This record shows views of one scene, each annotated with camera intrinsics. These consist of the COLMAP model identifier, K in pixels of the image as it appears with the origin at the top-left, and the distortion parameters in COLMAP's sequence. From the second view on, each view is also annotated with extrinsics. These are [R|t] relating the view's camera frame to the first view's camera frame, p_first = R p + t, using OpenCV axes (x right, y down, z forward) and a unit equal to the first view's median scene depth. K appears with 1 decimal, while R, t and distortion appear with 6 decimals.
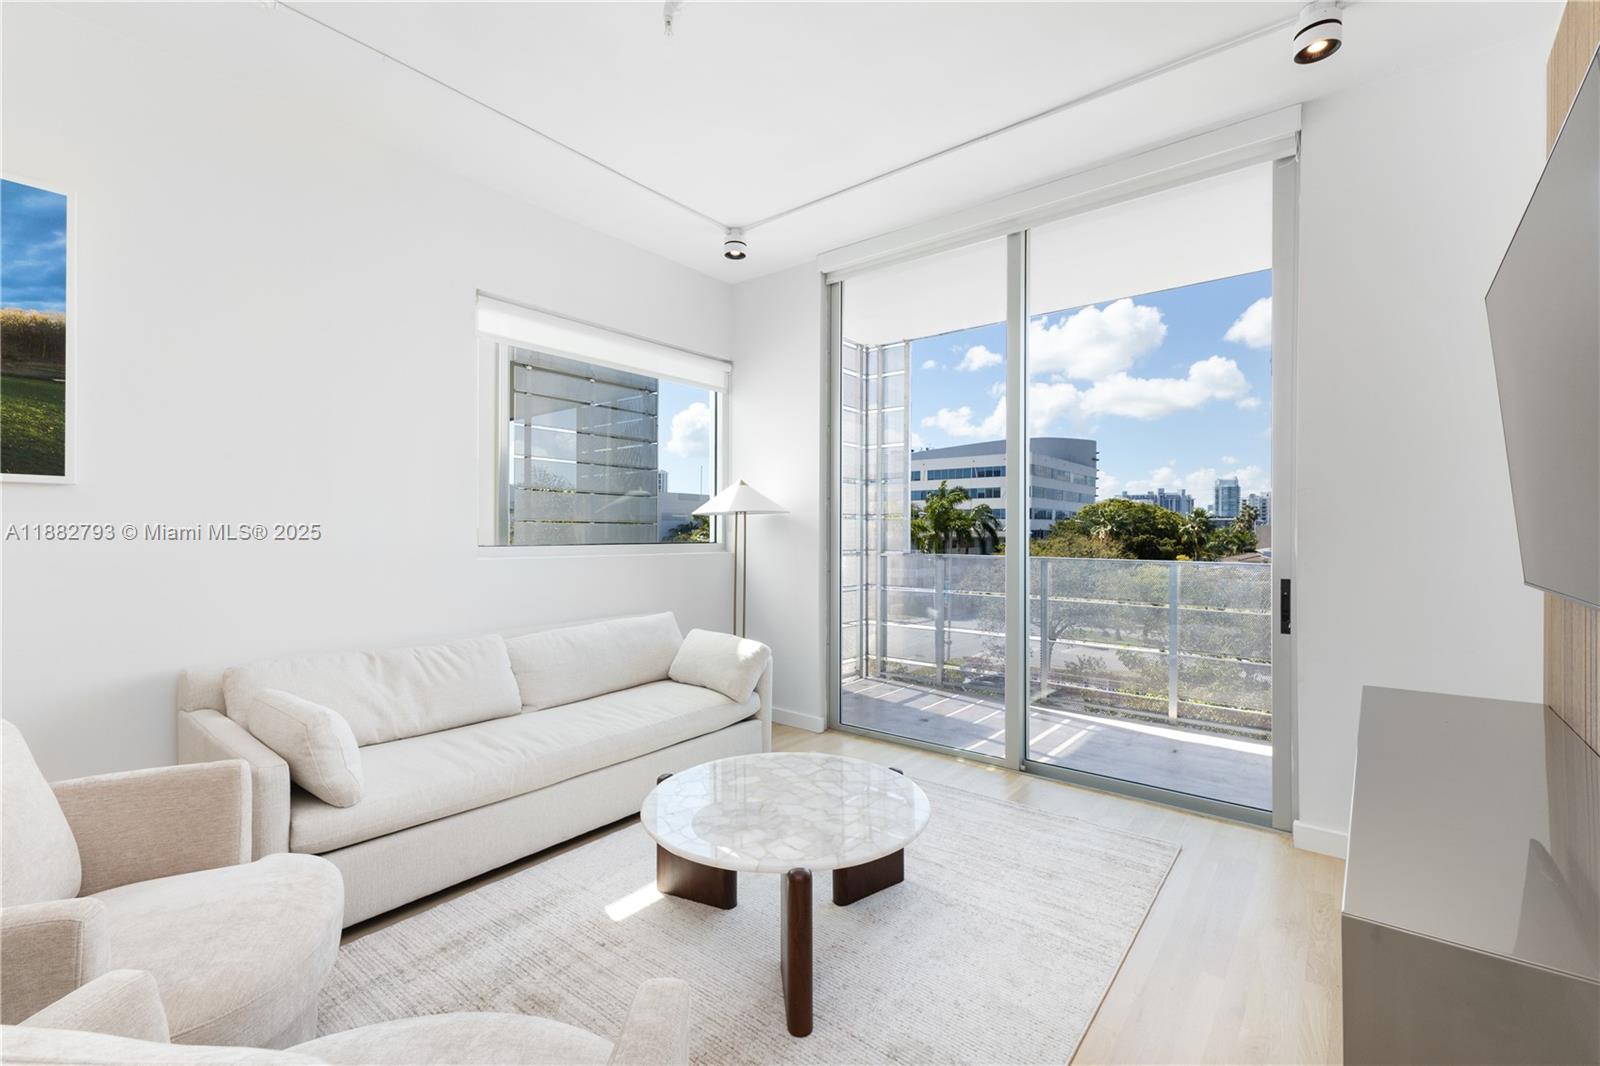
lens RADIAL K [[690.5, 0, 794.3], [0, 690.5, 529.6], [0, 0, 1]] dist [0.010569, -0.000217]
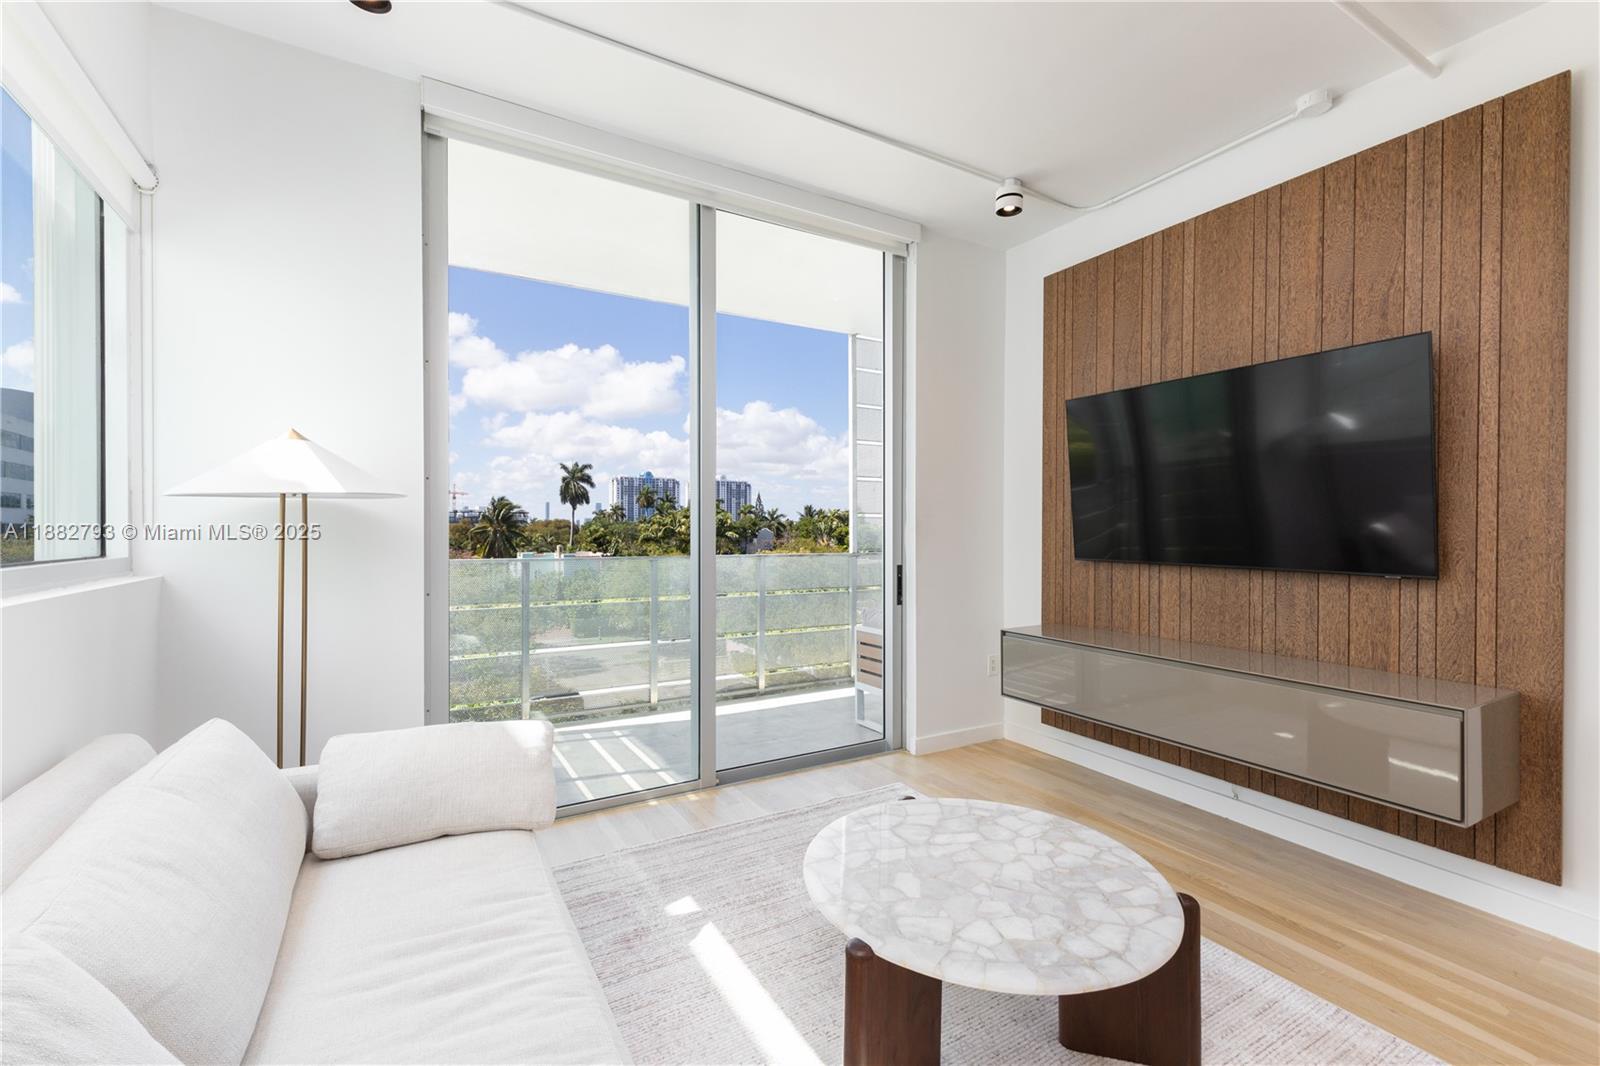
lens RADIAL K [[690.5, 0, 798.3], [0, 690.5, 536.7], [0, 0, 1]] dist [0.010569, -0.000217]
pose [[0.349919, -0.010733, 0.936719, -0.549235], [-0.000767, 0.999931, 0.011744, -0.000536], [-0.936780, -0.004828, 0.349886, 0.612932]]
